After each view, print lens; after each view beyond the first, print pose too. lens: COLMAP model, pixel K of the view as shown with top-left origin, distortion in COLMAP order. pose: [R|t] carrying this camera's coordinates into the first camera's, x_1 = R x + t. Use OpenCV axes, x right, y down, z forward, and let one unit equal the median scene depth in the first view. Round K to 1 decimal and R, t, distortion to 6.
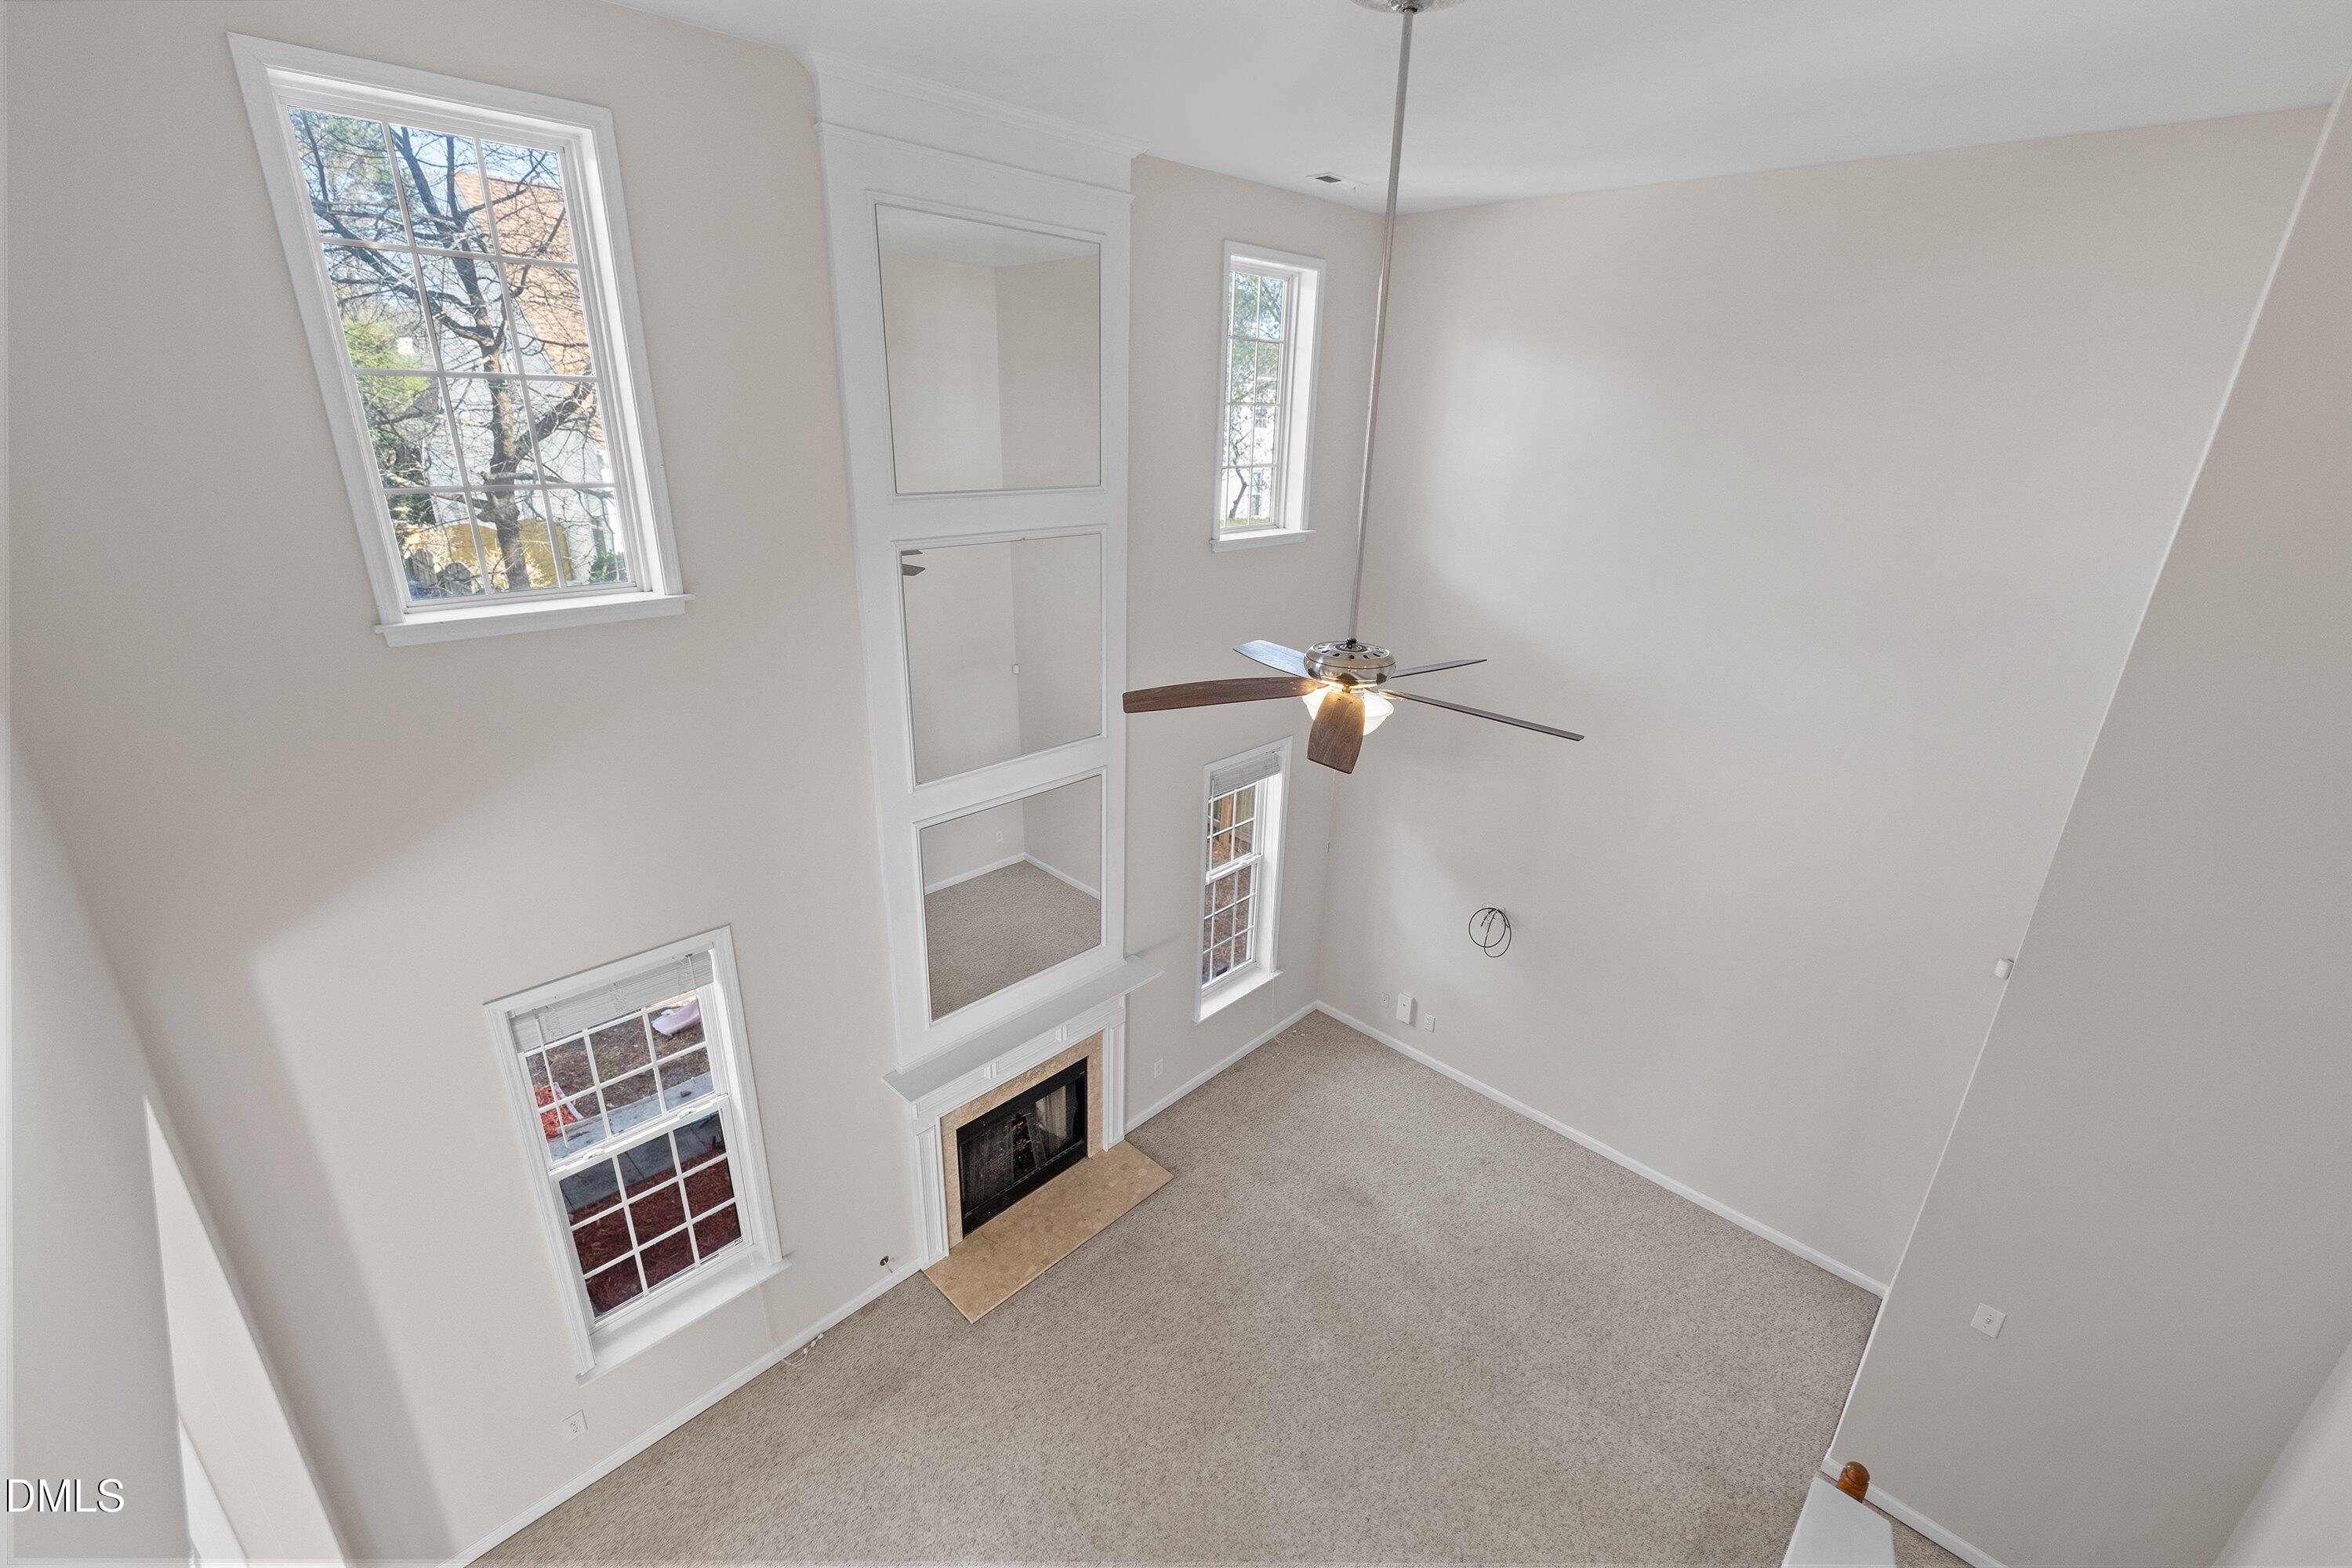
lens RADIAL K [[1003.2, 0, 1187.2], [0, 1003.2, 766.1], [0, 0, 1]] dist [-0.000472, 0.000716]
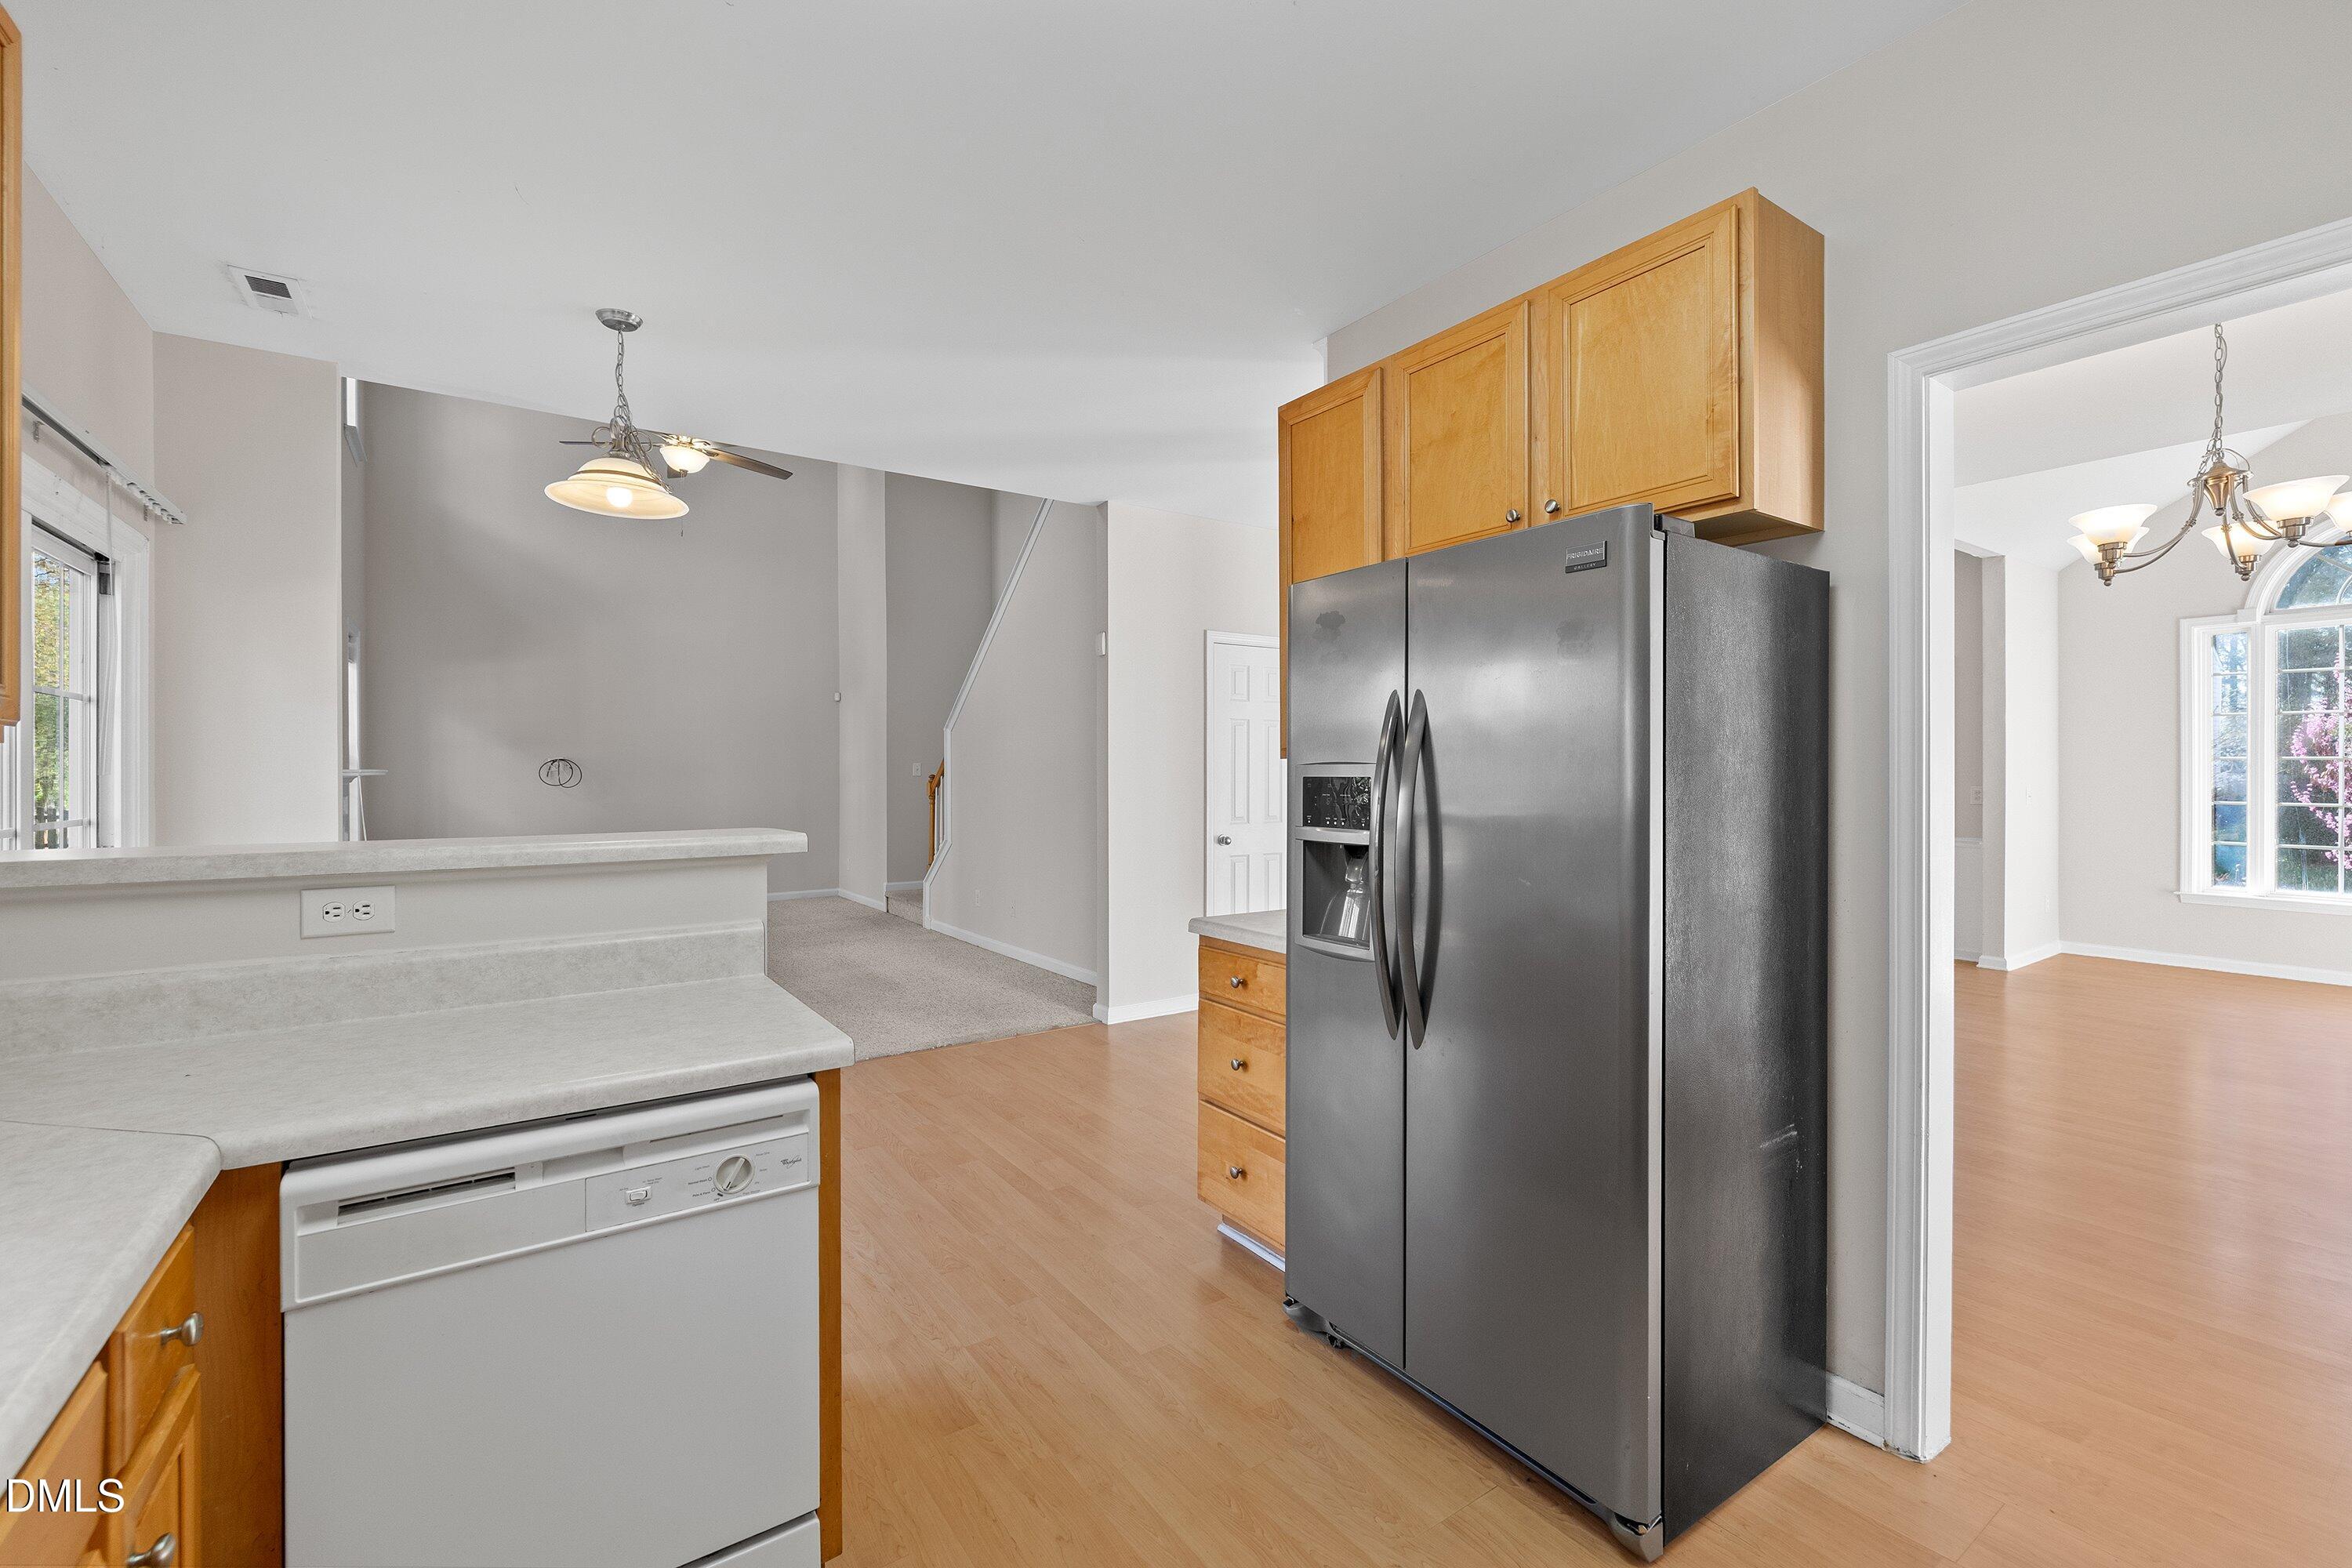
lens RADIAL K [[1003.2, 0, 1177.2], [0, 1003.2, 769.6], [0, 0, 1]] dist [-0.000472, 0.000716]
pose [[0.200868, -0.029215, 0.979183, -1.017302], [0.350819, 0.935406, -0.044058, 0.605433], [-0.914647, 0.352365, 0.198142, -0.040937]]
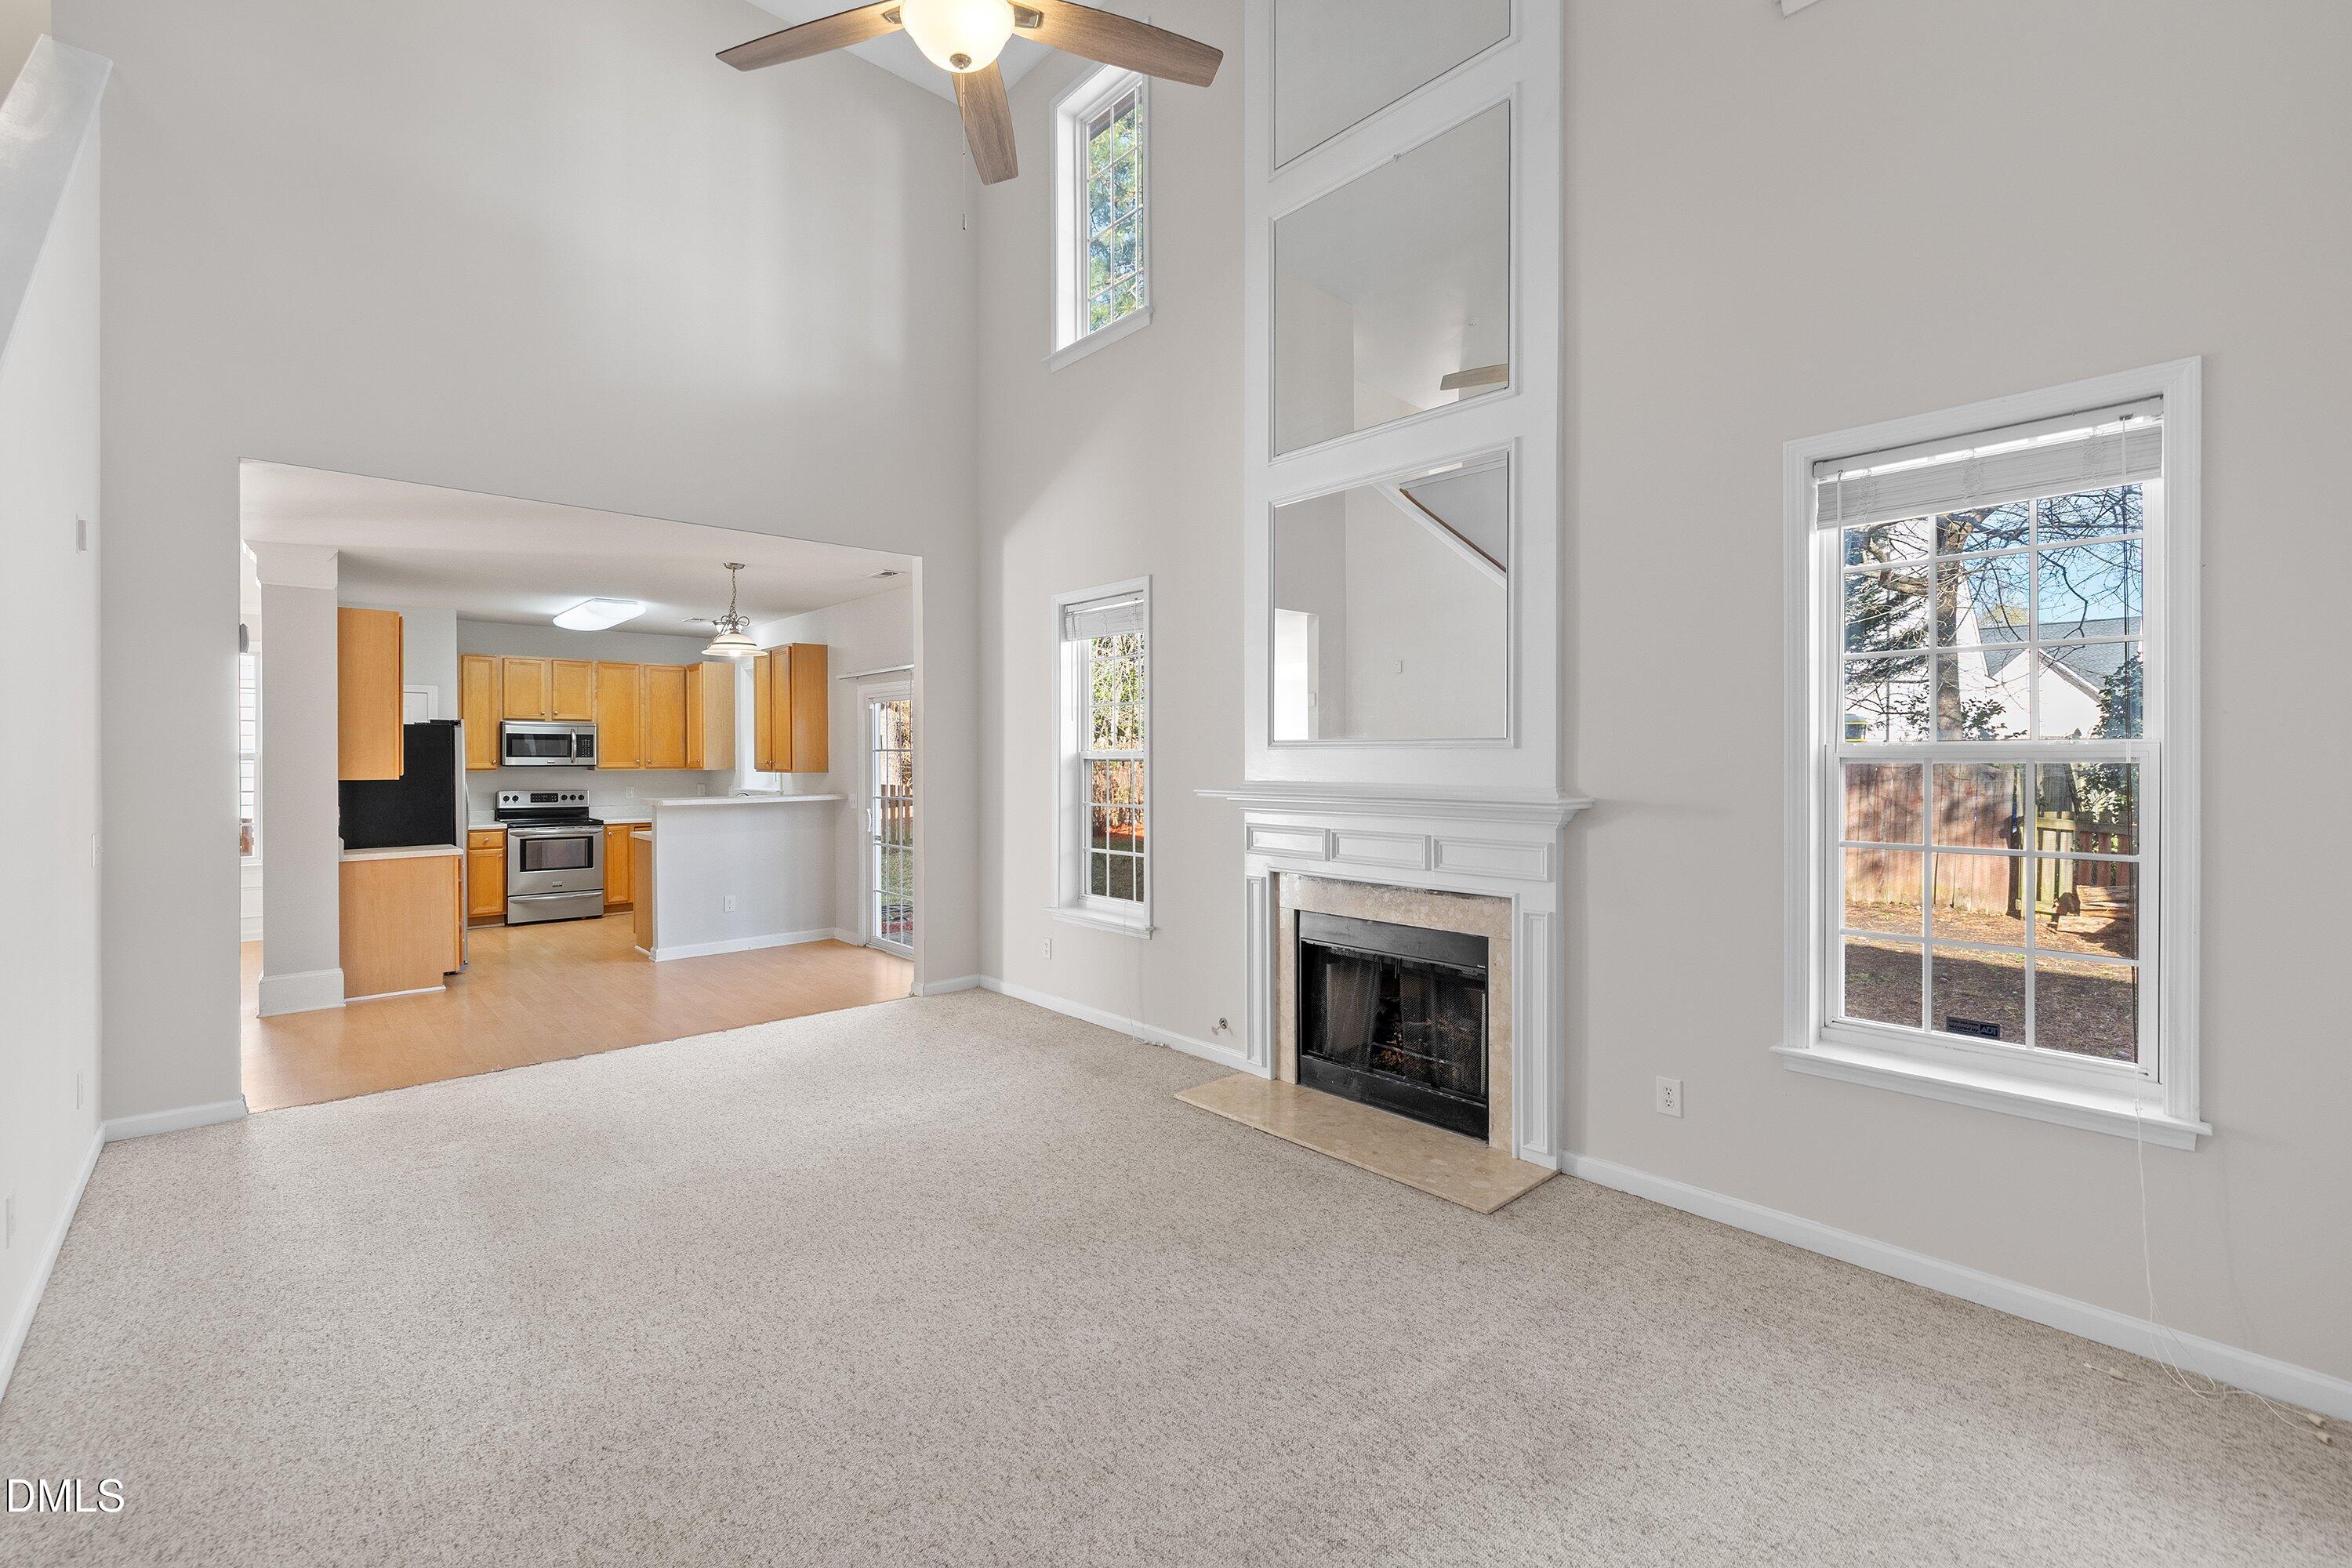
lens RADIAL K [[1003.2, 0, 1166.0], [0, 1003.2, 755.8], [0, 0, 1]] dist [-0.000472, 0.000716]
pose [[-0.071928, -0.032211, -0.996890, 0.581852], [-0.348481, 0.937302, -0.005142, 0.276833], [0.934552, 0.347027, -0.078643, 0.895726]]
